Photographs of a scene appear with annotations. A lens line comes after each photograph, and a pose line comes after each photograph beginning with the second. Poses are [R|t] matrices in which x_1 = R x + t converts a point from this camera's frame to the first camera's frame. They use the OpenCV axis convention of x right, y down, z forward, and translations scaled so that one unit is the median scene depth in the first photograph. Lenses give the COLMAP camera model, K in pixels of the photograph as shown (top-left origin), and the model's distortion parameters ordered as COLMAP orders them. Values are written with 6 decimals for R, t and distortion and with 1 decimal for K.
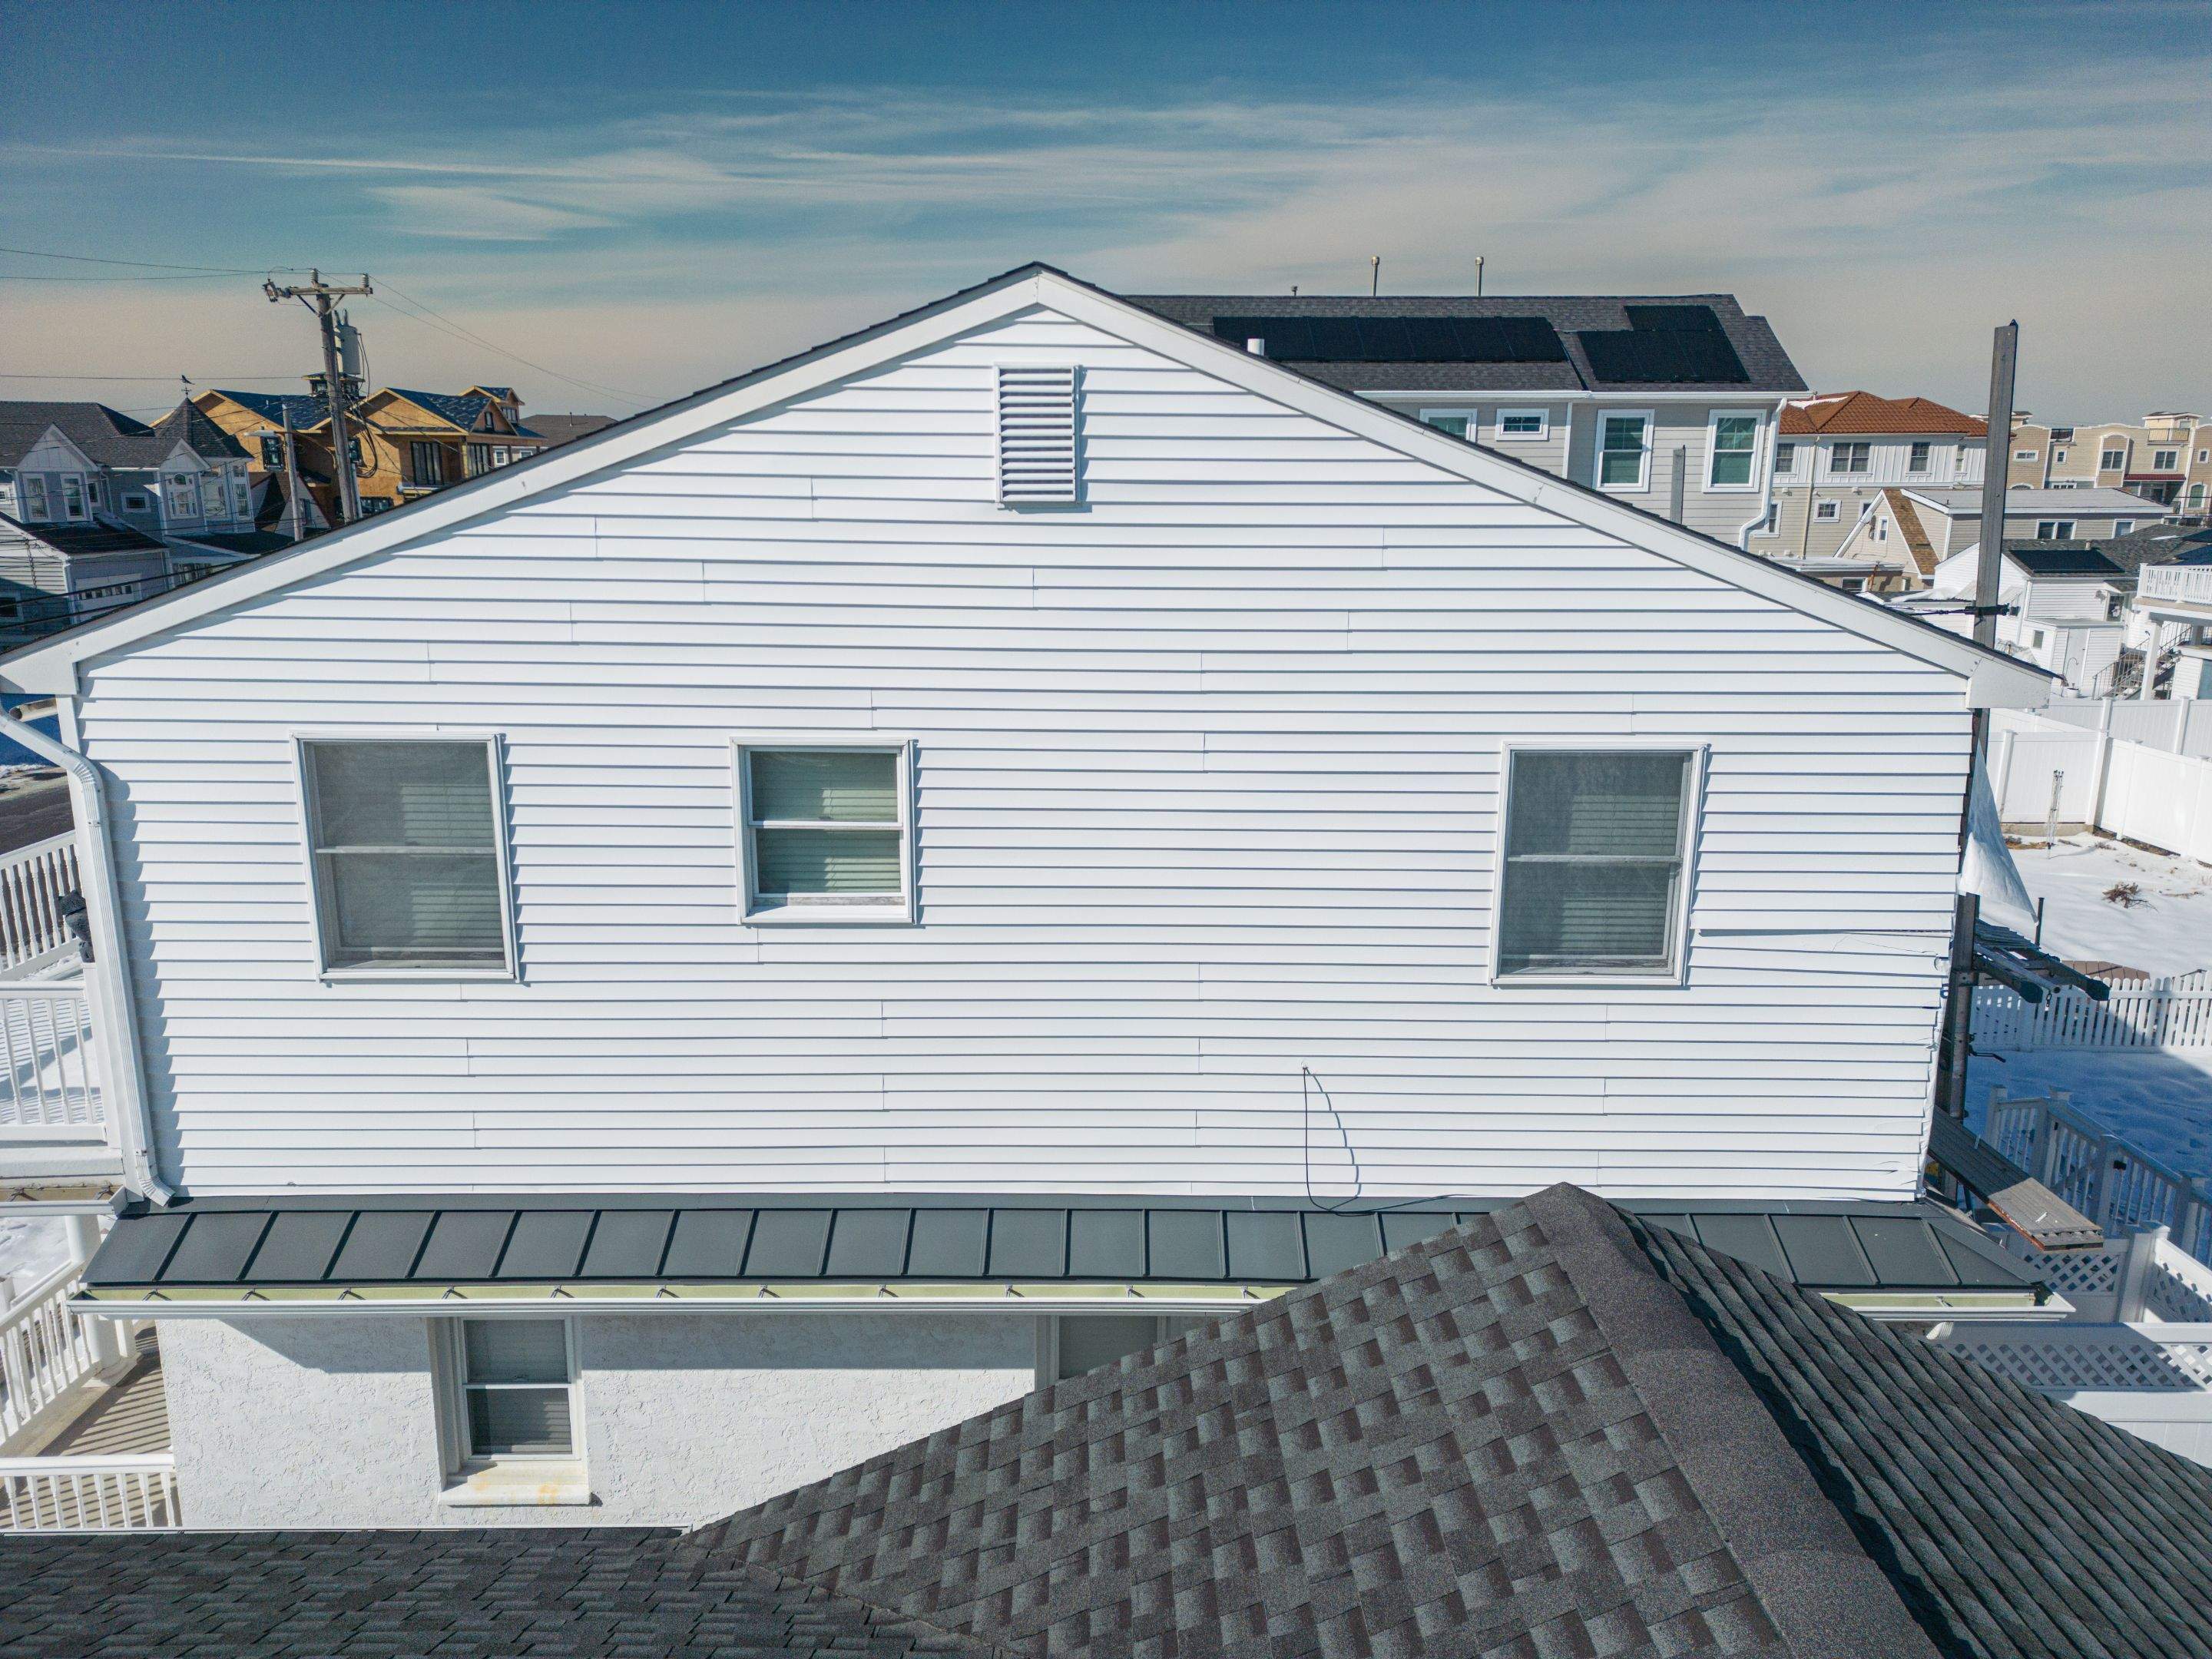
lens RADIAL K [[1546.6, 0, 1113.0], [0, 1546.6, 842.3], [0, 0, 1]] dist [0.041214, -0.016716]
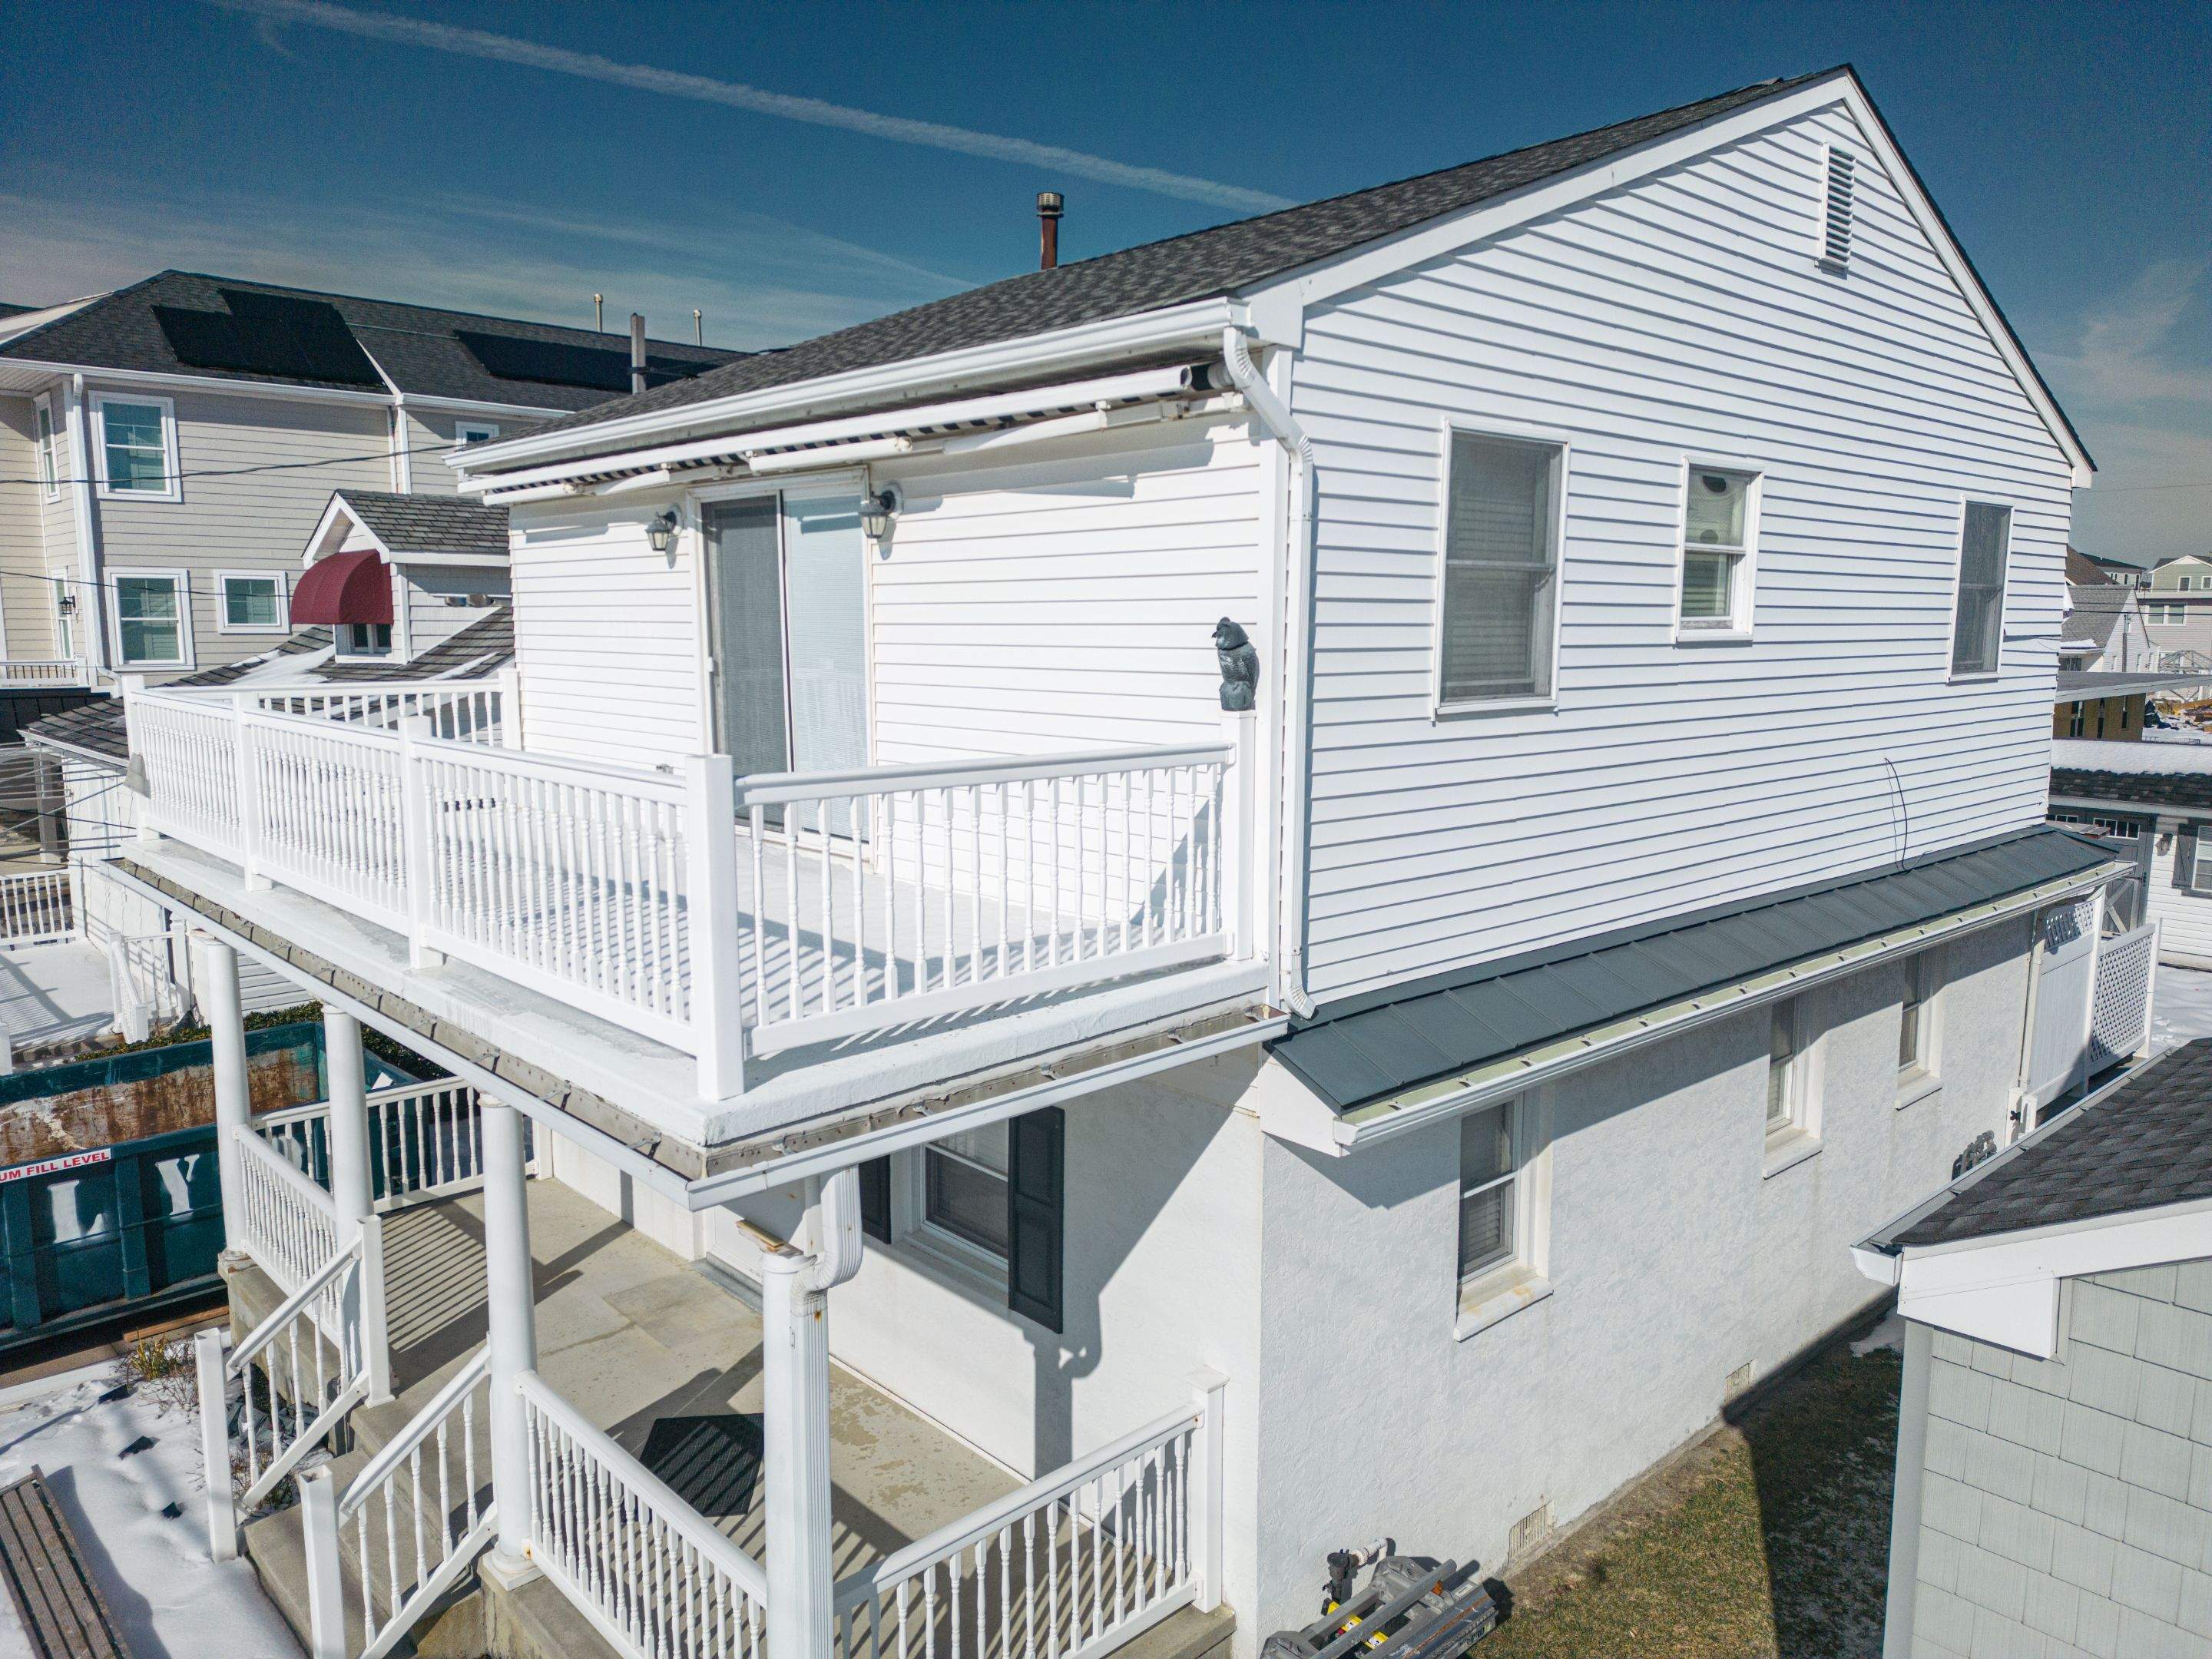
lens RADIAL K [[1546.6, 0, 1099.9], [0, 1546.6, 821.5], [0, 0, 1]] dist [0.041214, -0.016716]
pose [[0.748112, -0.093361, 0.656972, -1.184395], [0.138226, 0.990260, -0.016678, 0.130876], [-0.649017, 0.103288, 0.753730, 0.467871]]
